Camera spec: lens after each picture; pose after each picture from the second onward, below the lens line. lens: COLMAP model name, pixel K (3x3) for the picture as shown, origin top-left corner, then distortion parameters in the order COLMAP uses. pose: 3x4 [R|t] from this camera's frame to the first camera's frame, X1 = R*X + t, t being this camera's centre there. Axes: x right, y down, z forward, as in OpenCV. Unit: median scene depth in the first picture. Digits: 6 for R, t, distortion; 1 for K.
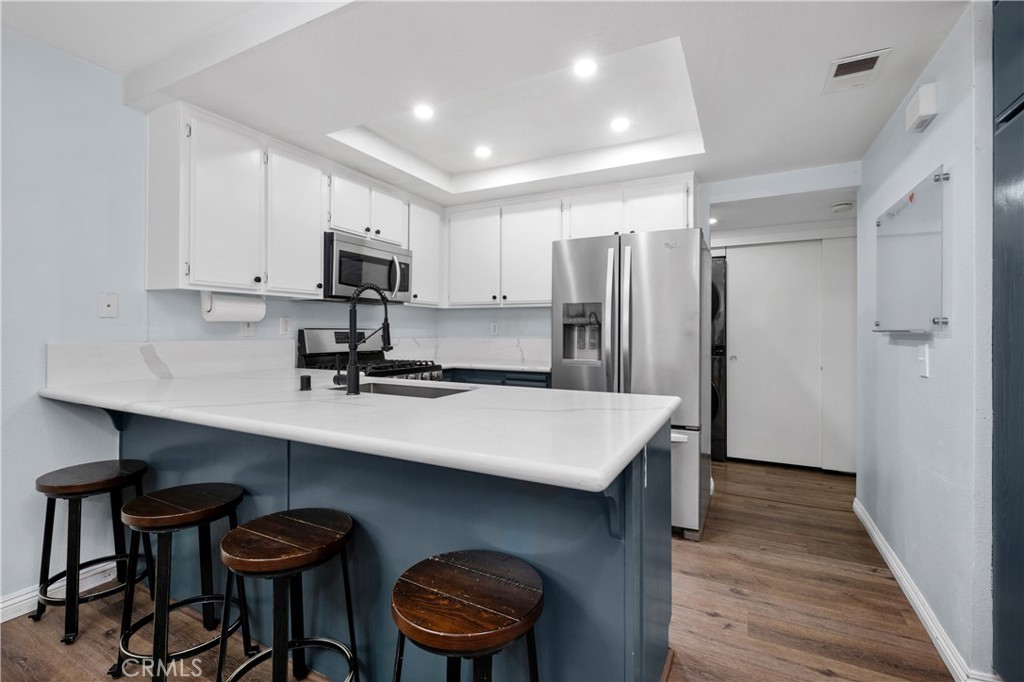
lens RADIAL K [[443.1, 0, 509.0], [0, 443.1, 336.8], [0, 0, 1]] dist [0.001927, -0.005561]
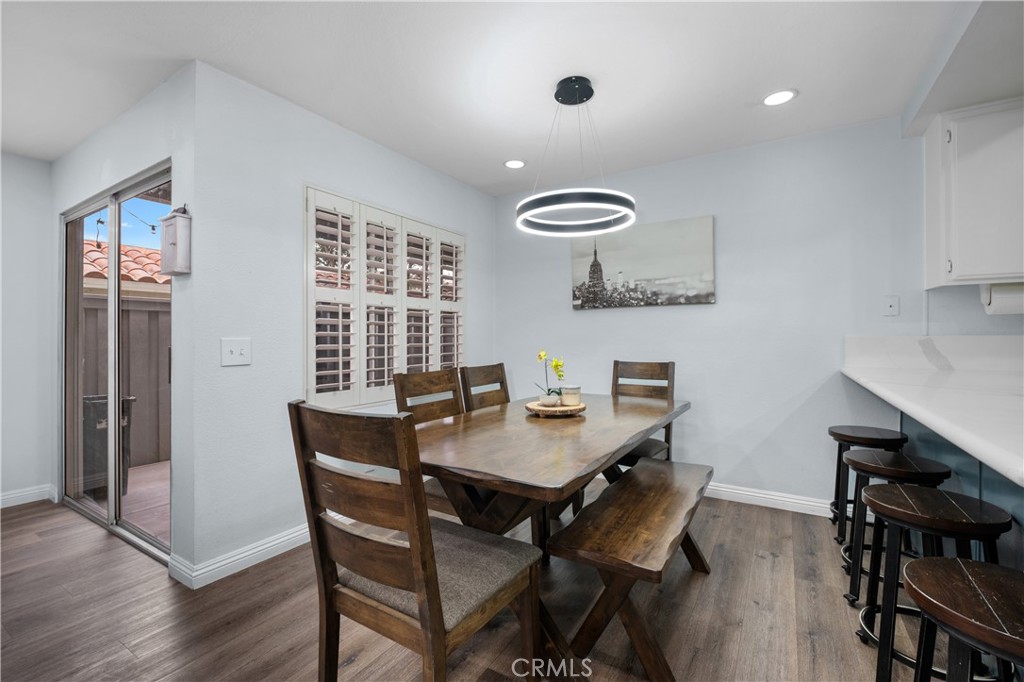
lens RADIAL K [[443.1, 0, 509.3], [0, 443.1, 336.8], [0, 0, 1]] dist [0.001927, -0.005561]
pose [[-0.080131, -0.004990, -0.996772, 0.306967], [-0.016596, 0.999856, -0.003671, 0.027664], [0.996646, 0.016248, -0.080202, 0.027293]]
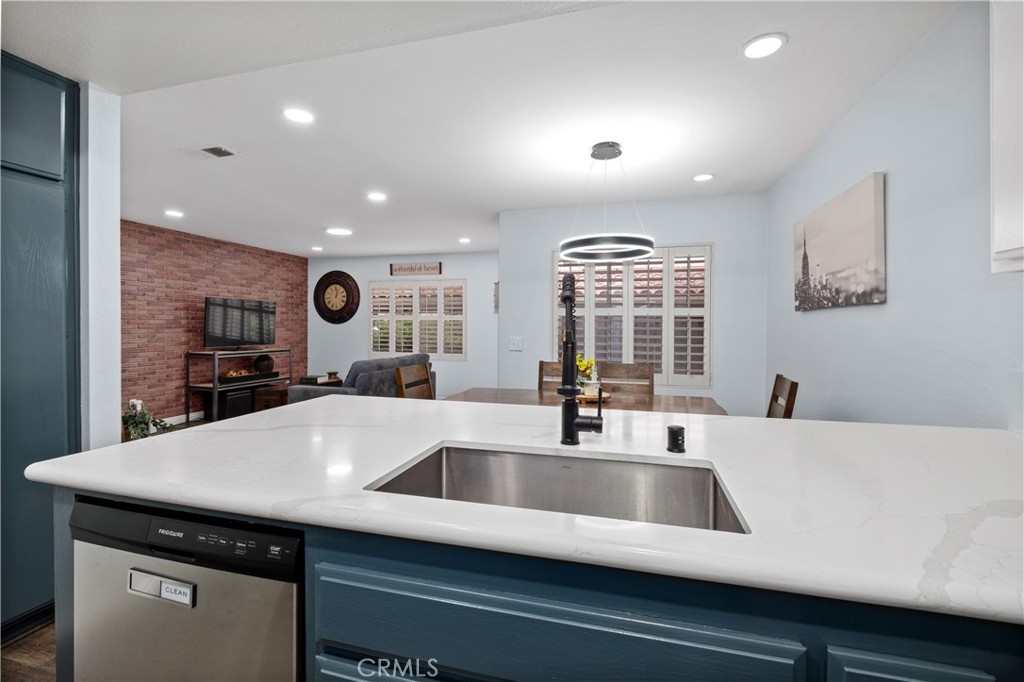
lens RADIAL K [[443.1, 0, 514.9], [0, 443.1, 328.4], [0, 0, 1]] dist [0.001927, -0.005561]
pose [[-0.978965, -0.005585, -0.203954, -0.087316], [-0.011500, 0.999547, 0.027829, -0.040091], [0.203706, 0.029589, -0.978585, 1.030938]]
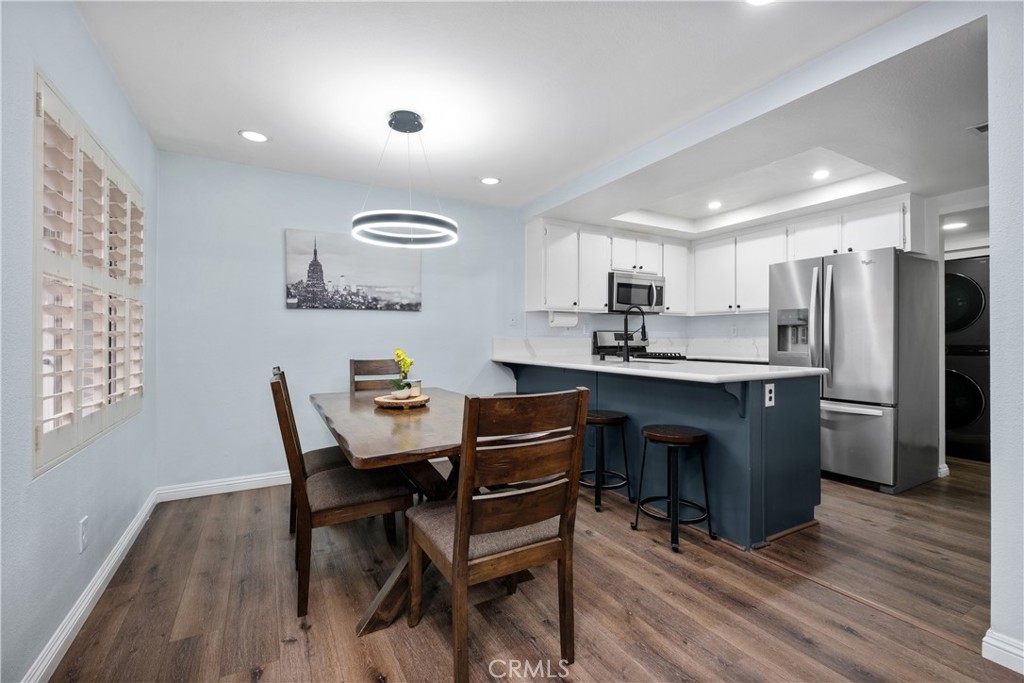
lens RADIAL K [[443.1, 0, 519.1], [0, 443.1, 333.0], [0, 0, 1]] dist [0.001927, -0.005561]
pose [[0.843227, -0.009206, -0.537478, 0.185816], [-0.006663, 0.999598, -0.027574, 0.037296], [0.537516, 0.026832, 0.842827, -0.561647]]
